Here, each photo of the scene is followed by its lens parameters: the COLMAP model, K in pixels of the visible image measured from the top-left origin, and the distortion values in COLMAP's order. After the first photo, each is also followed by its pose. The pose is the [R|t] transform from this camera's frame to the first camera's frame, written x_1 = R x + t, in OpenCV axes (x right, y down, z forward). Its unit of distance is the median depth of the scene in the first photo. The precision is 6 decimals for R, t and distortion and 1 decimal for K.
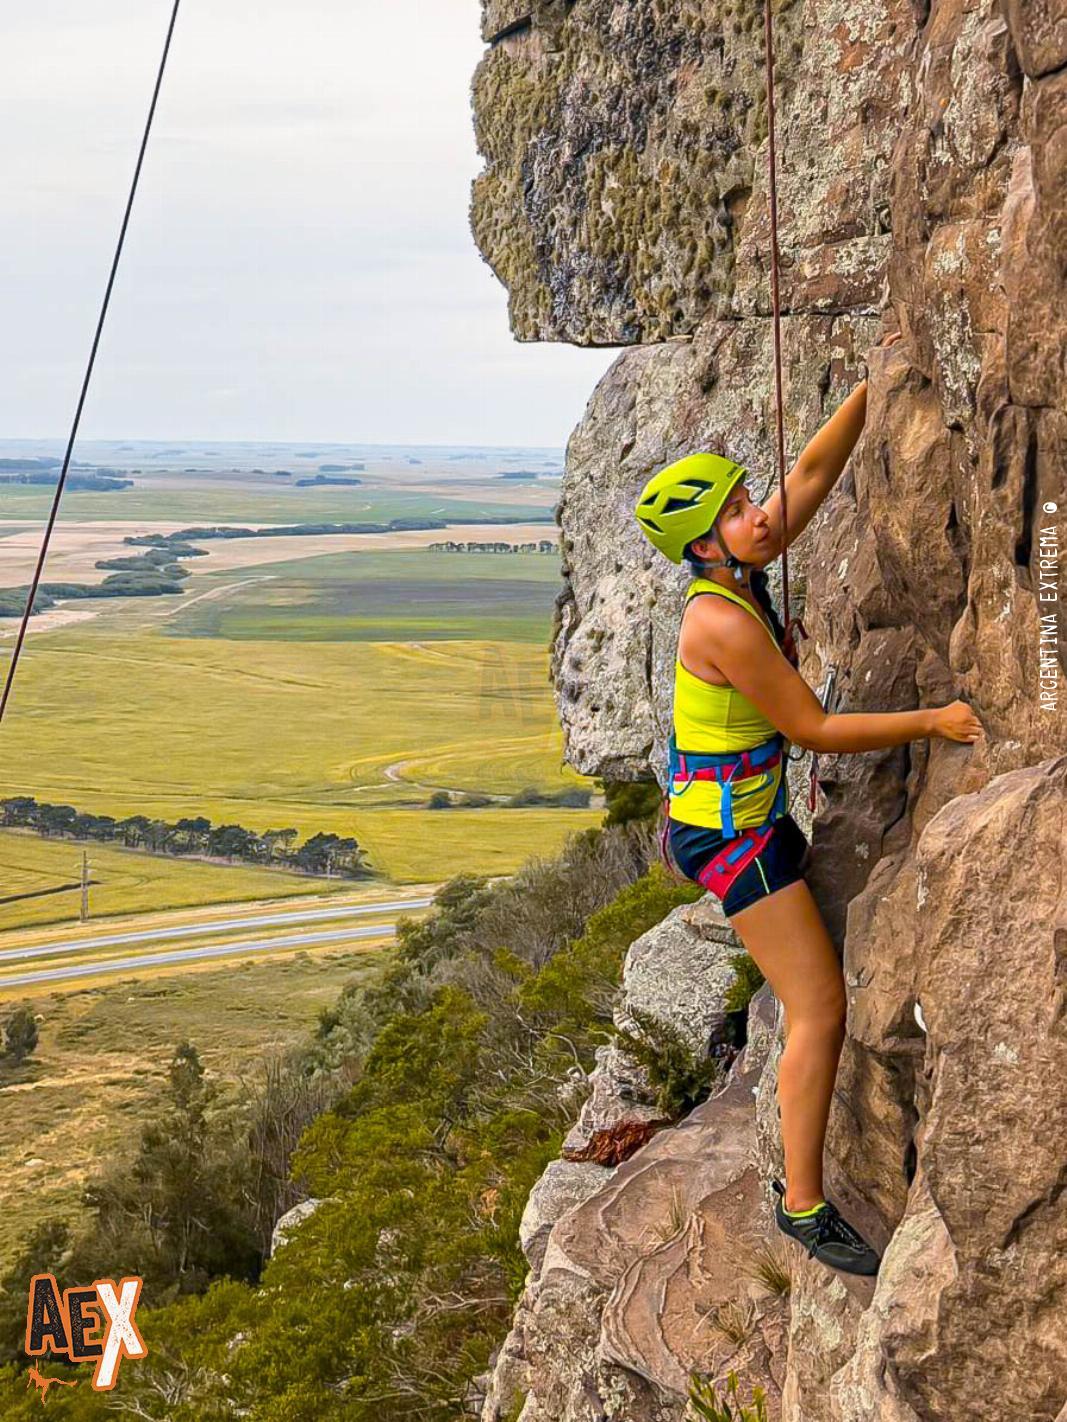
lens RADIAL K [[2094.6, 0, 533.5], [0, 2094.6, 711.0], [0, 0, 1]] dist [0.117485, 0.061644]
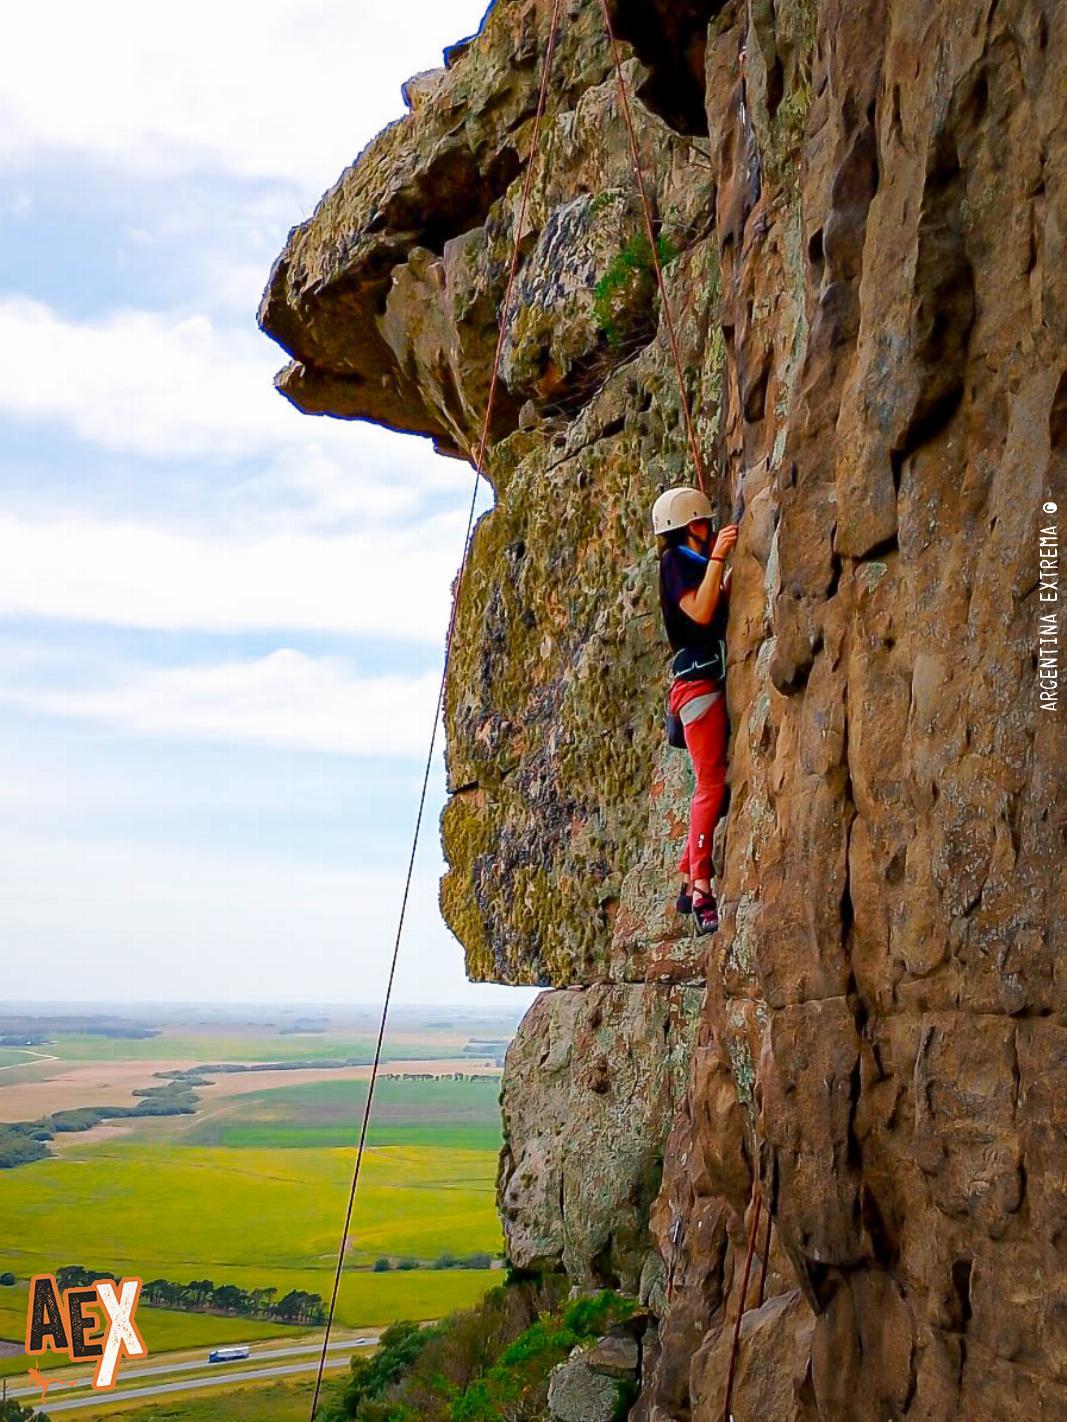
lens RADIAL K [[2272.4, 0, 533.5], [0, 2272.4, 711.0], [0, 0, 1]] dist [0.031125, -0.208685]
pose [[0.994715, 0.010118, 0.102170, -0.141937], [0.006229, 0.987352, -0.158423, -0.109840], [-0.102481, 0.158223, 0.982071, -0.738524]]
